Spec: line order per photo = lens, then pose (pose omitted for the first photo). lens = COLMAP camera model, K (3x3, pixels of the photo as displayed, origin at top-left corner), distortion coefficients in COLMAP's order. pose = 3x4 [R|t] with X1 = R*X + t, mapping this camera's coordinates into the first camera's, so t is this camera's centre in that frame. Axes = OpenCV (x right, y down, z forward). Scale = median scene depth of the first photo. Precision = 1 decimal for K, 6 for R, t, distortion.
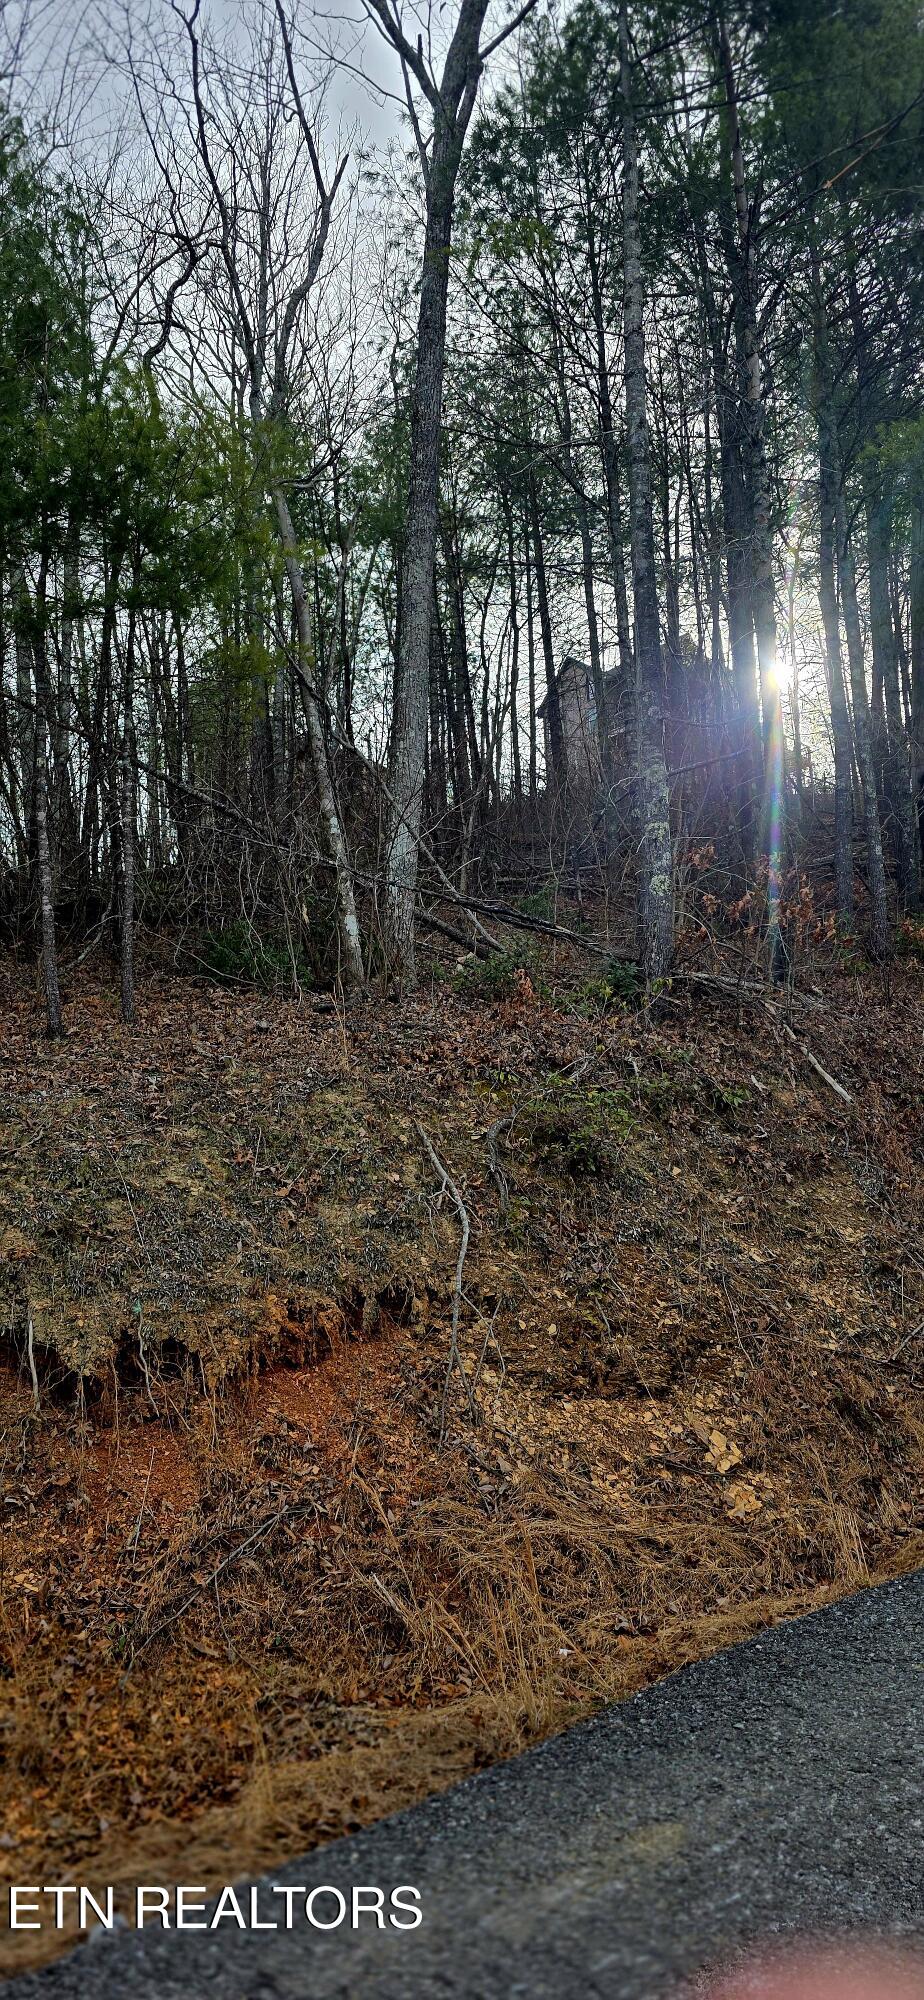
lens RADIAL K [[1328.9, 0, 437.5], [0, 1328.9, 1012.7], [0, 0, 1]] dist [0.156540, -0.323175]
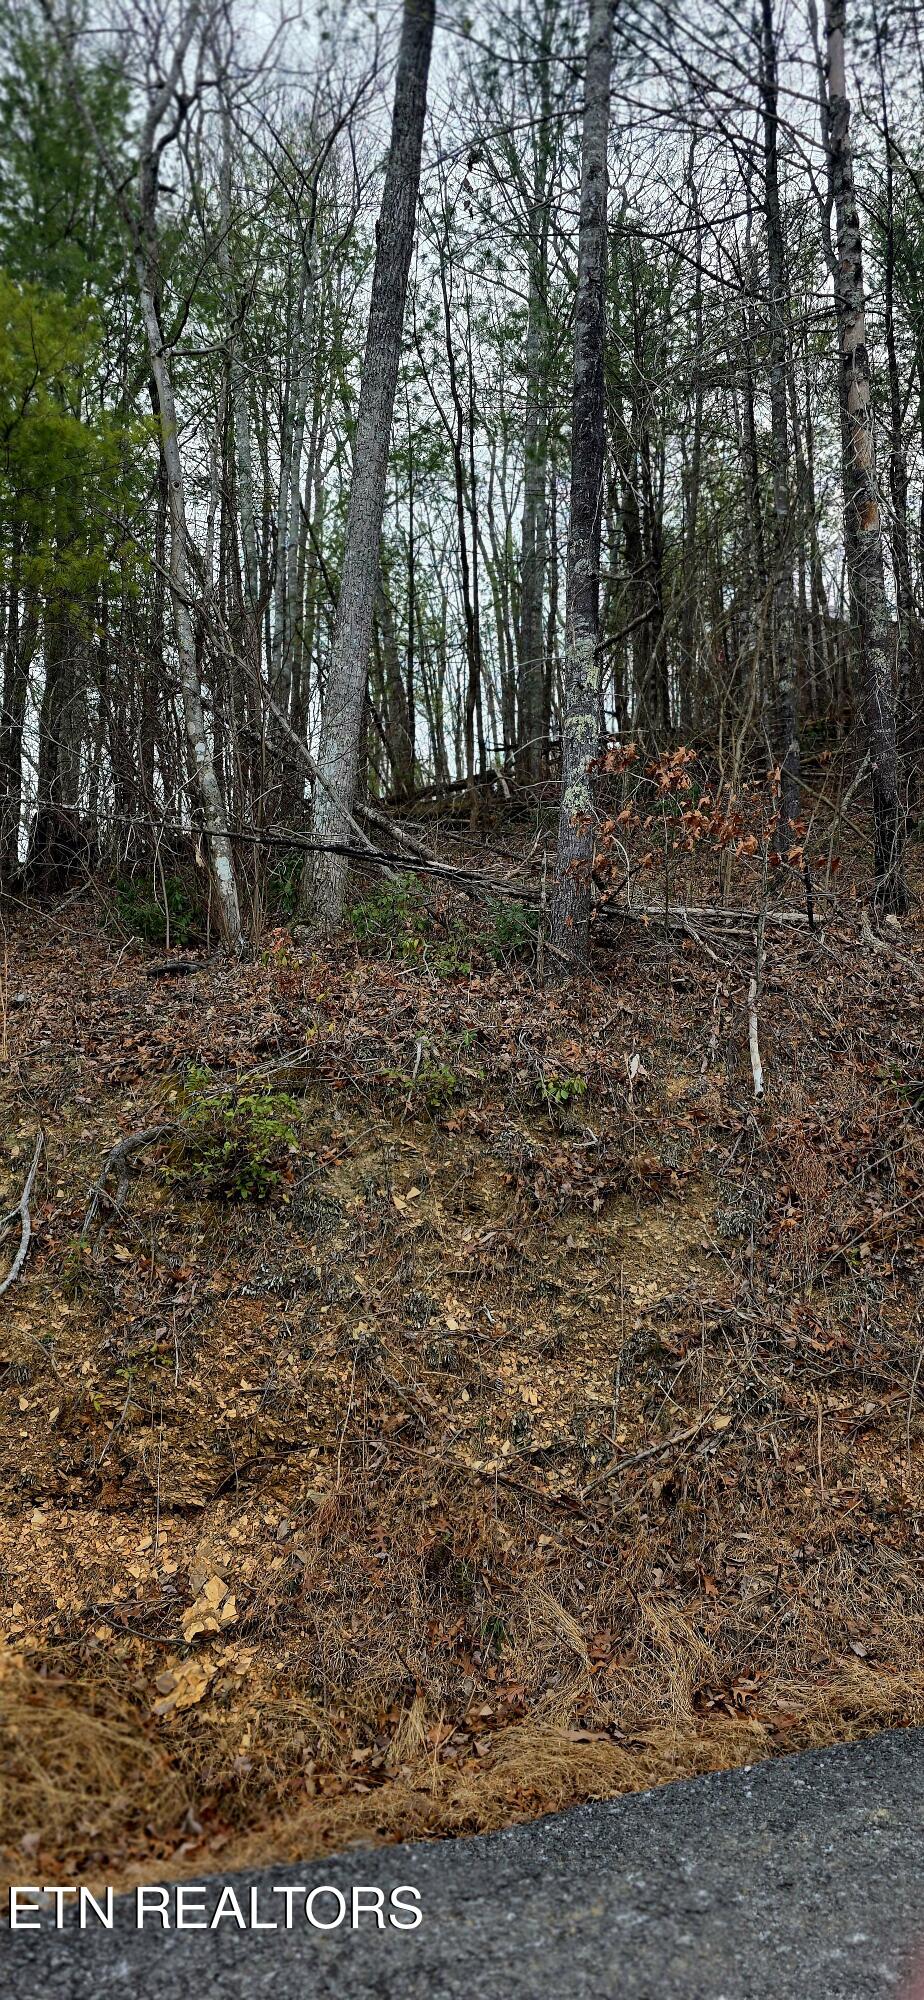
lens RADIAL K [[1333.1, 0, 462.0], [0, 1333.1, 1000.0], [0, 0, 1]] dist [0.165708, -0.324098]
pose [[0.909163, 0.000605, -0.416440, 0.566397], [0.029990, 0.997307, 0.066923, -0.045533], [0.415359, -0.073333, 0.906697, 0.357119]]
